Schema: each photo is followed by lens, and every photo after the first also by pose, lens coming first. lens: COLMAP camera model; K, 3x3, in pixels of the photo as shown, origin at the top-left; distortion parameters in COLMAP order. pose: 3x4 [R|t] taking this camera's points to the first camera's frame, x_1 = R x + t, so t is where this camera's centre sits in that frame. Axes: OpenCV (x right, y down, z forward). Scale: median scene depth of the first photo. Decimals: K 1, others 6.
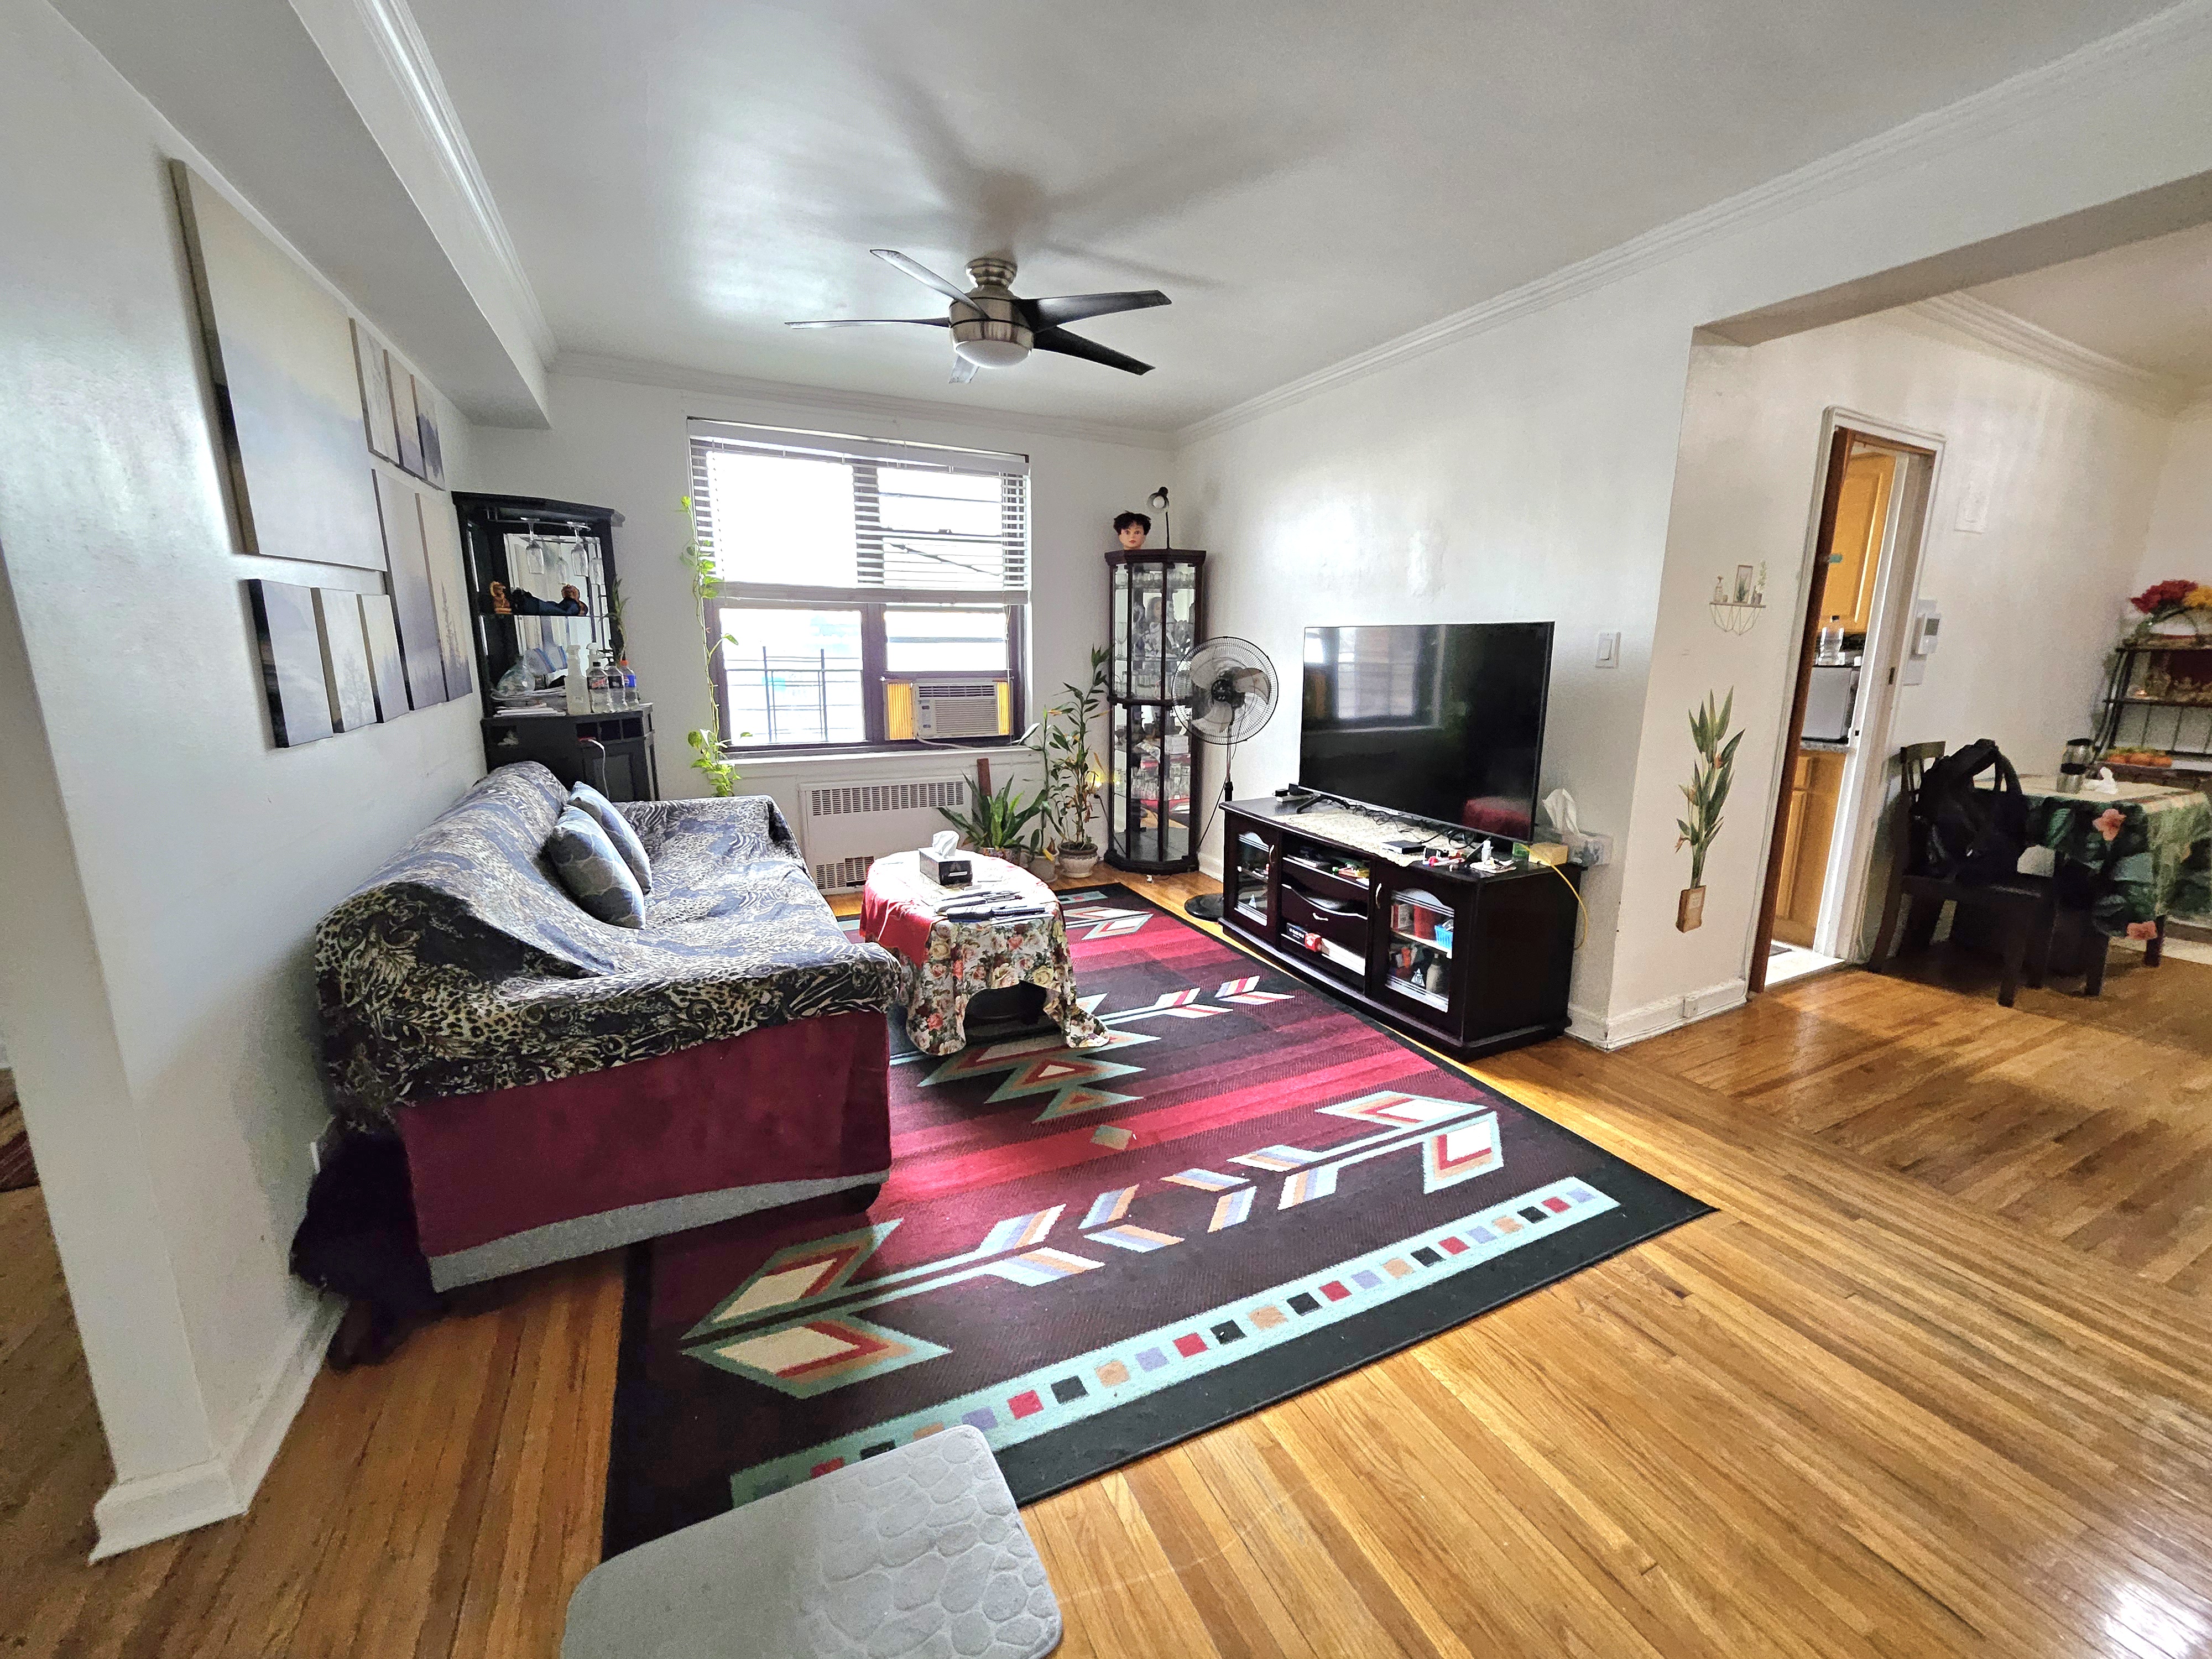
lens RADIAL K [[877.0, 0, 1105.3], [0, 877.0, 832.4], [0, 0, 1]] dist [-0.002172, -0.000719]
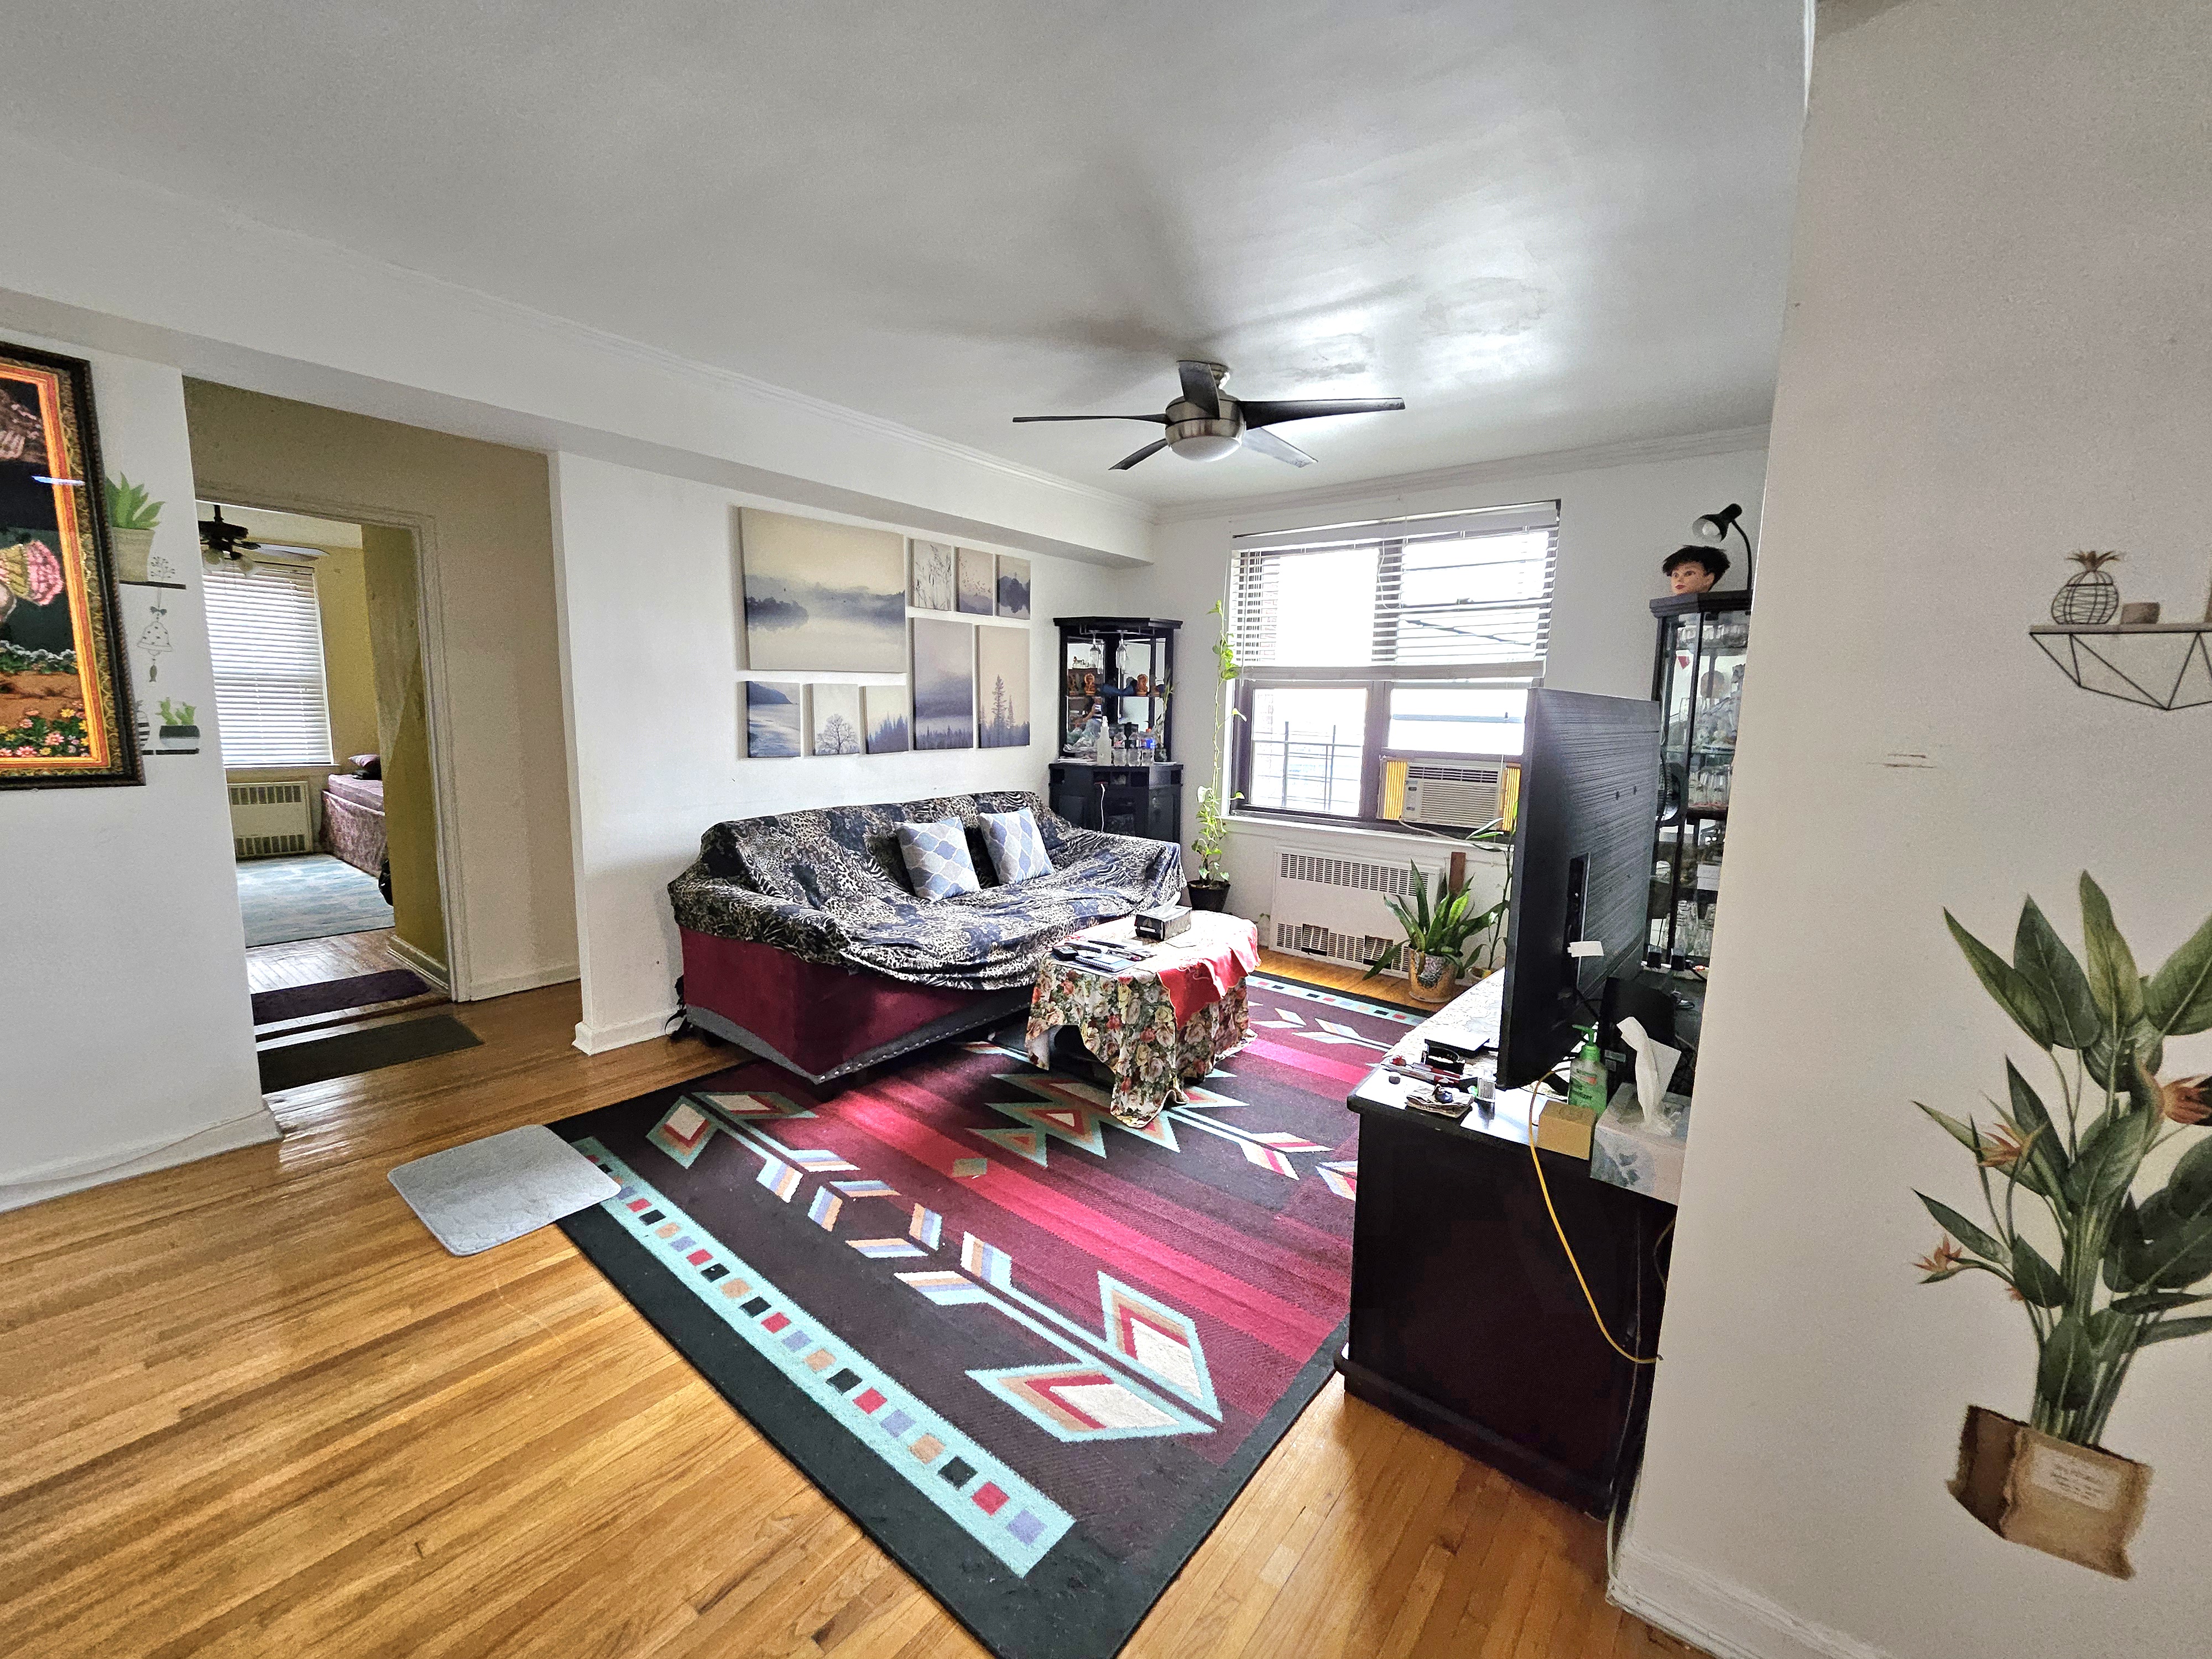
lens RADIAL K [[877.0, 0, 1108.2], [0, 877.0, 836.3], [0, 0, 1]] dist [-0.002172, -0.000719]
pose [[0.434299, 0.132861, -0.890917, 0.790813], [-0.207506, 0.977218, 0.044577, -0.106898], [0.876542, 0.165511, 0.451974, 0.476810]]
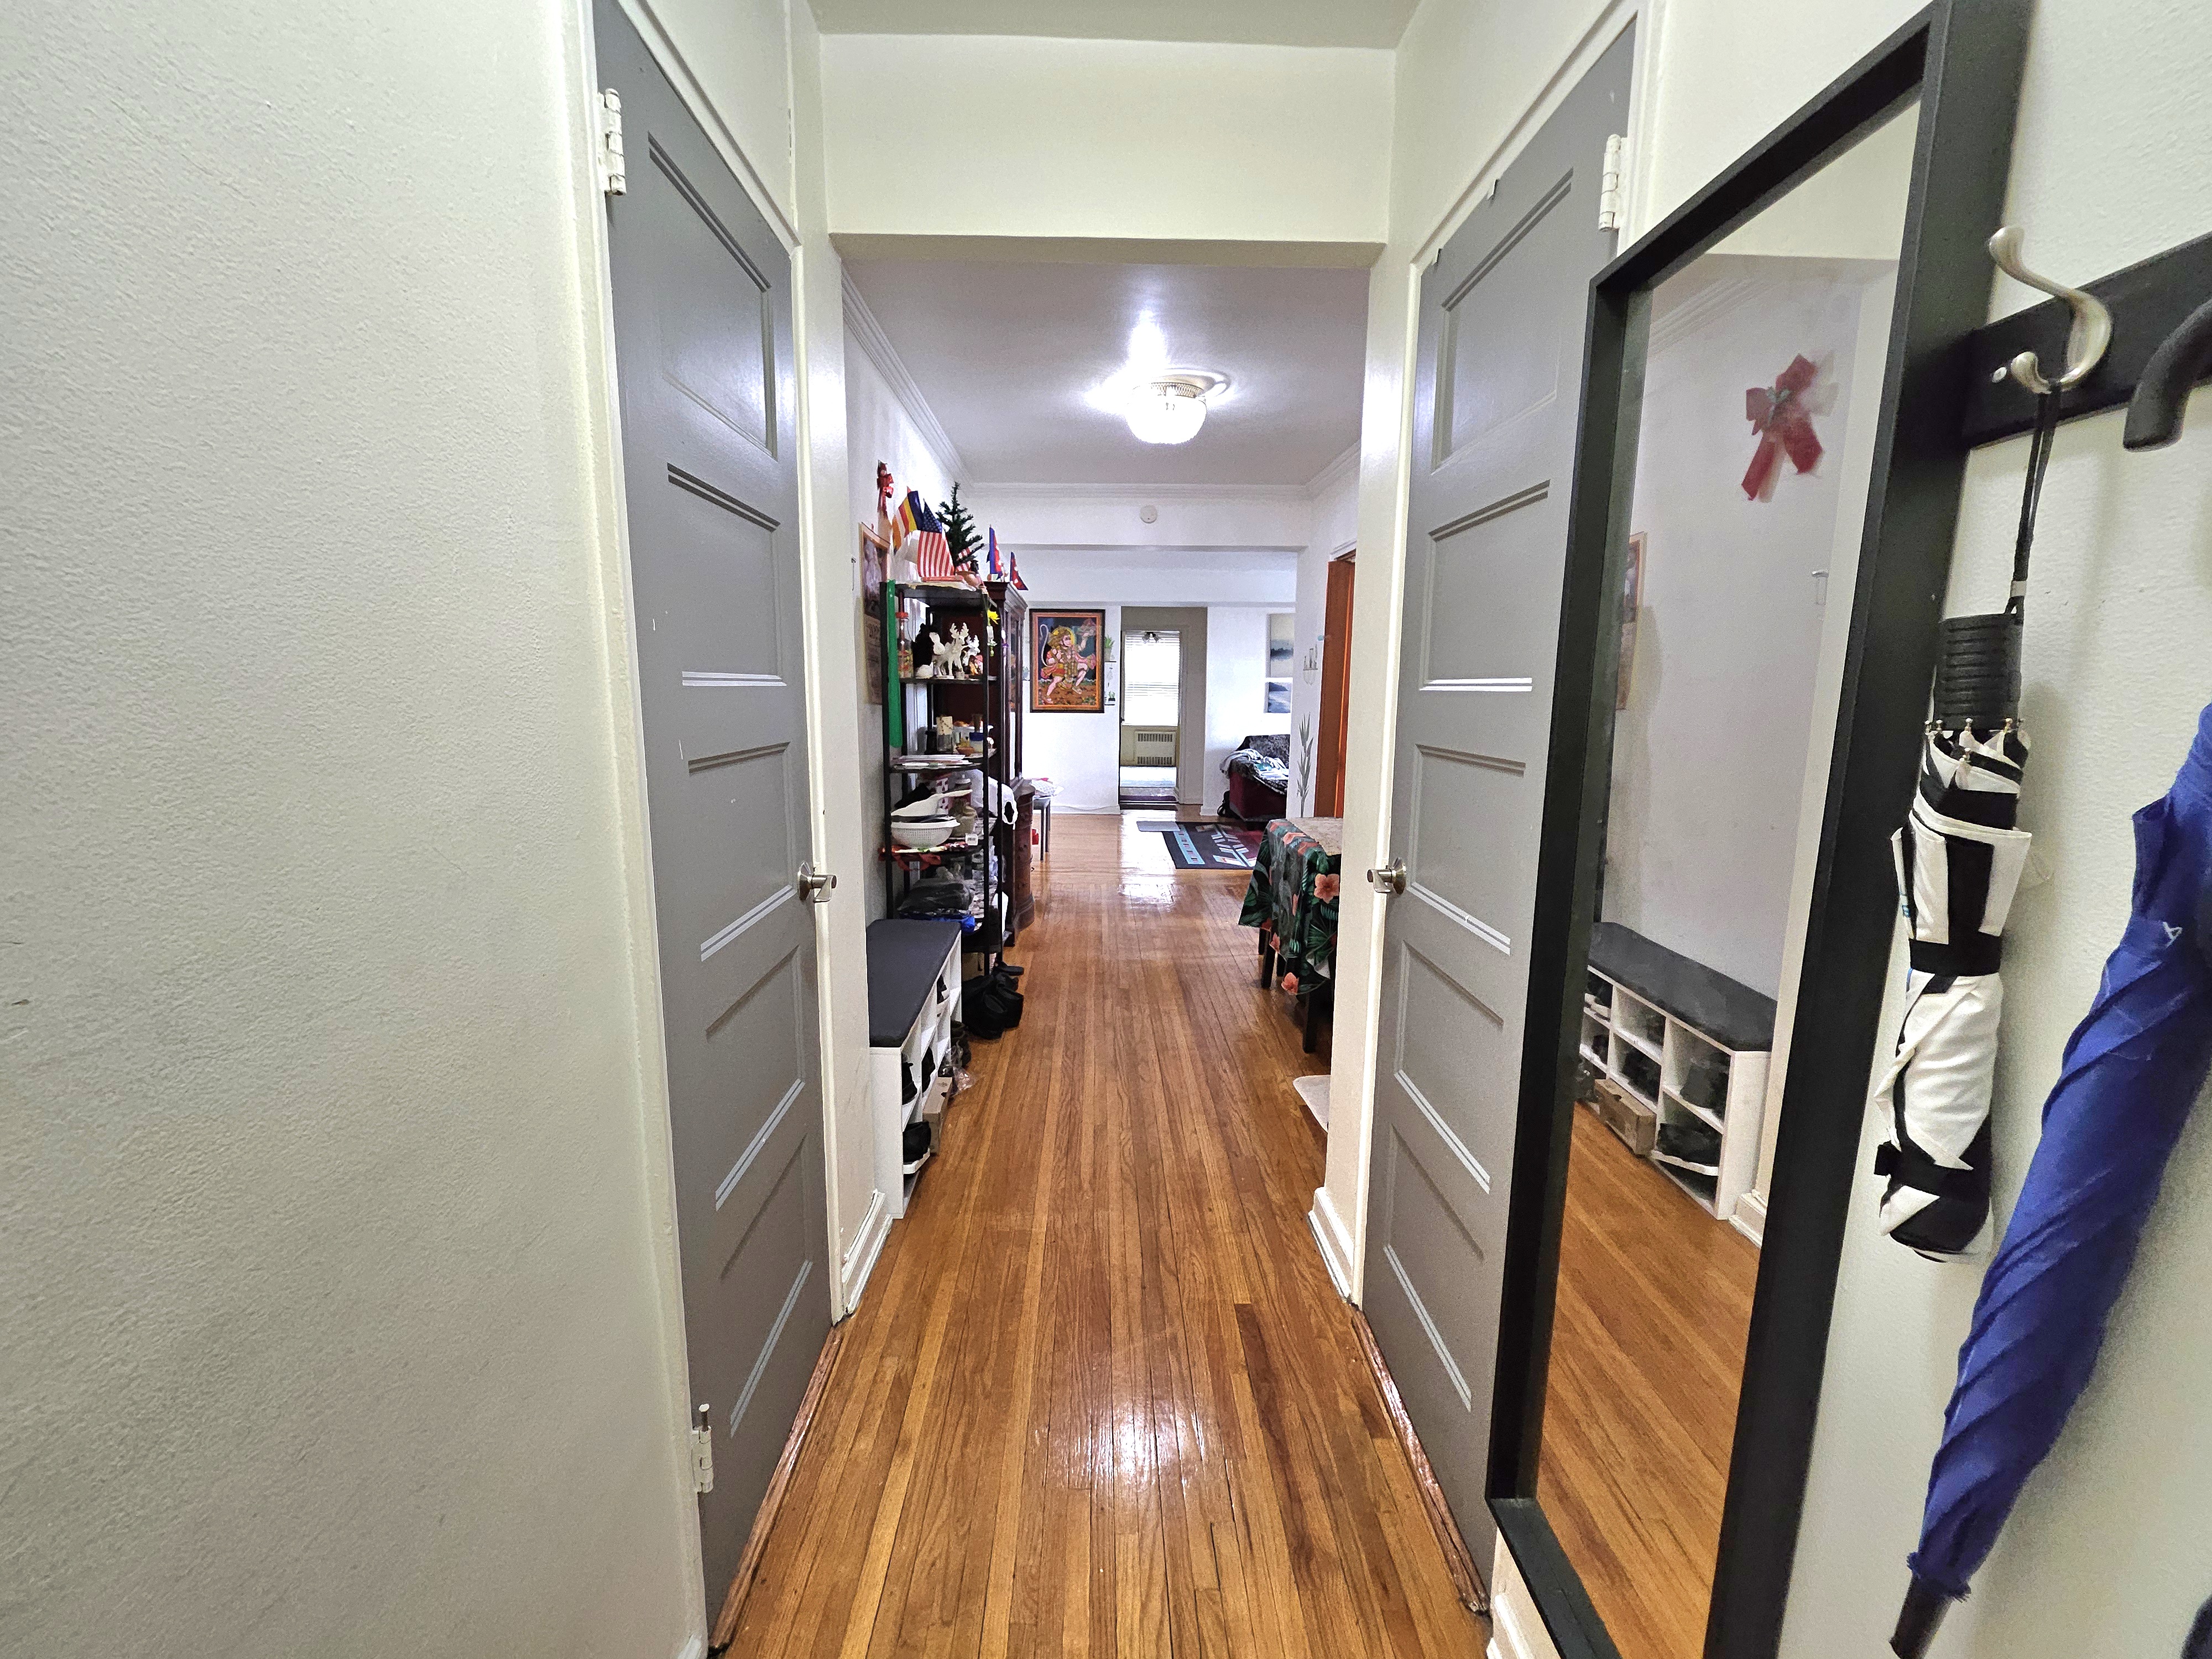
lens RADIAL K [[877.0, 0, 1095.3], [0, 877.0, 826.5], [0, 0, 1]] dist [-0.002172, -0.000719]
pose [[-0.438472, 0.124949, -0.890017, 2.357670], [-0.203934, 0.950626, 0.233927, -0.256271], [0.875302, 0.284075, -0.391342, 1.278596]]
